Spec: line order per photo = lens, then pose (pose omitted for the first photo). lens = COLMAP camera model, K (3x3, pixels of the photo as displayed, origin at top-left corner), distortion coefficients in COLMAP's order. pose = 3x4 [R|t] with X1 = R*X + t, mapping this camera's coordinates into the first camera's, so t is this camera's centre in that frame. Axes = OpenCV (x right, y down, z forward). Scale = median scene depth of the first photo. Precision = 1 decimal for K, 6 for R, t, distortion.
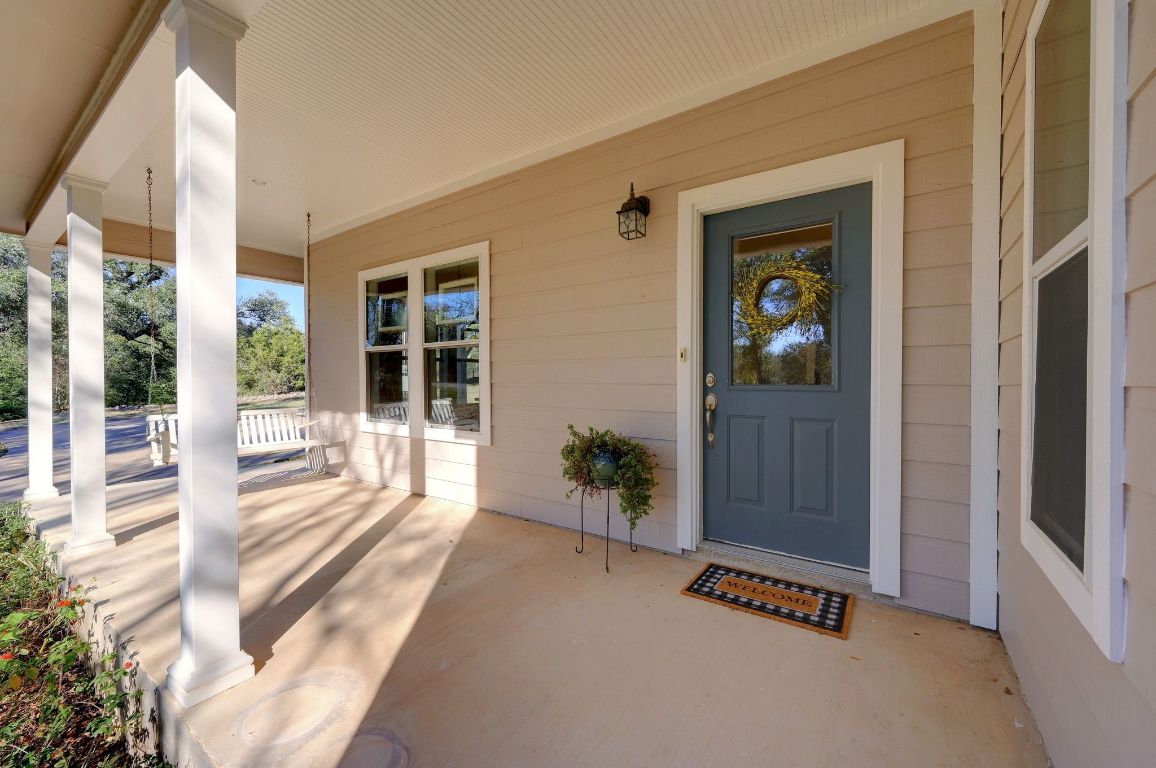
lens RADIAL K [[453.9, 0, 578.8], [0, 453.9, 382.4], [0, 0, 1]] dist [-0.000554, -0.000051]
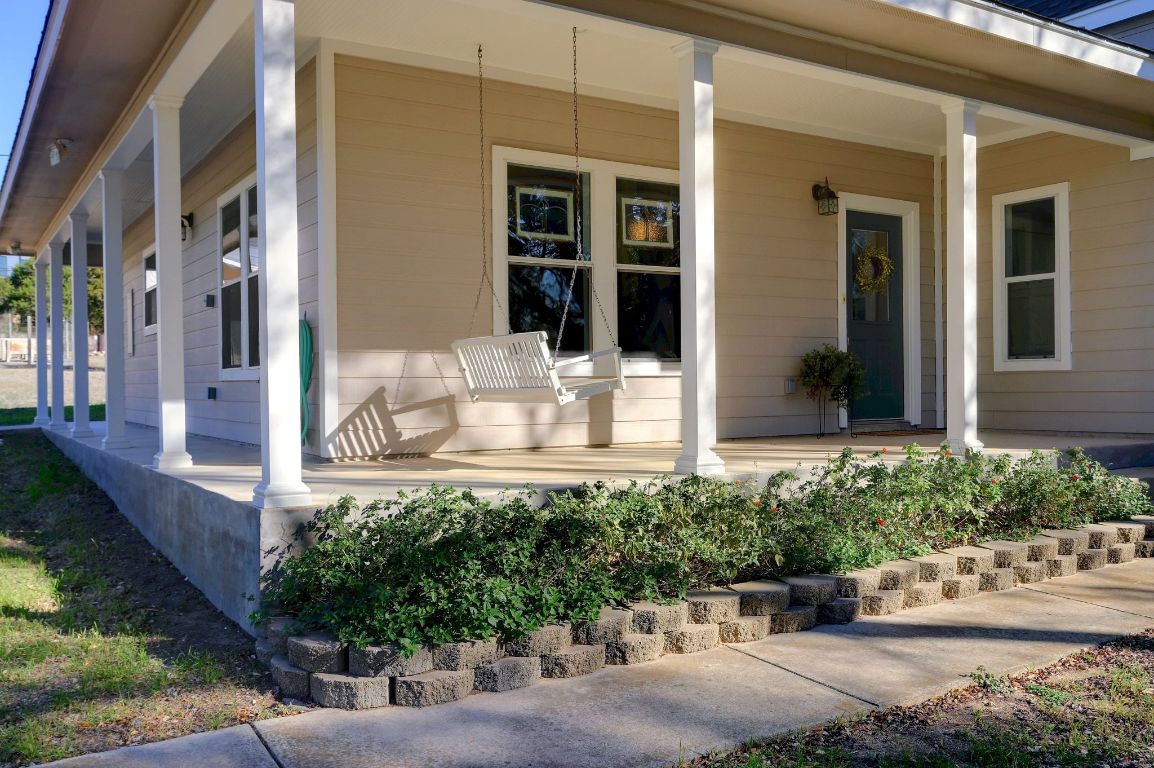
lens RADIAL K [[1011.6, 0, 579.8], [0, 1011.6, 384.7], [0, 0, 1]] dist [0.015561, 0.001220]
pose [[0.386533, -0.008910, 0.922233, -2.107034], [0.011937, 0.999918, 0.004658, 0.130014], [-0.922199, 0.009208, 0.386607, 0.325100]]
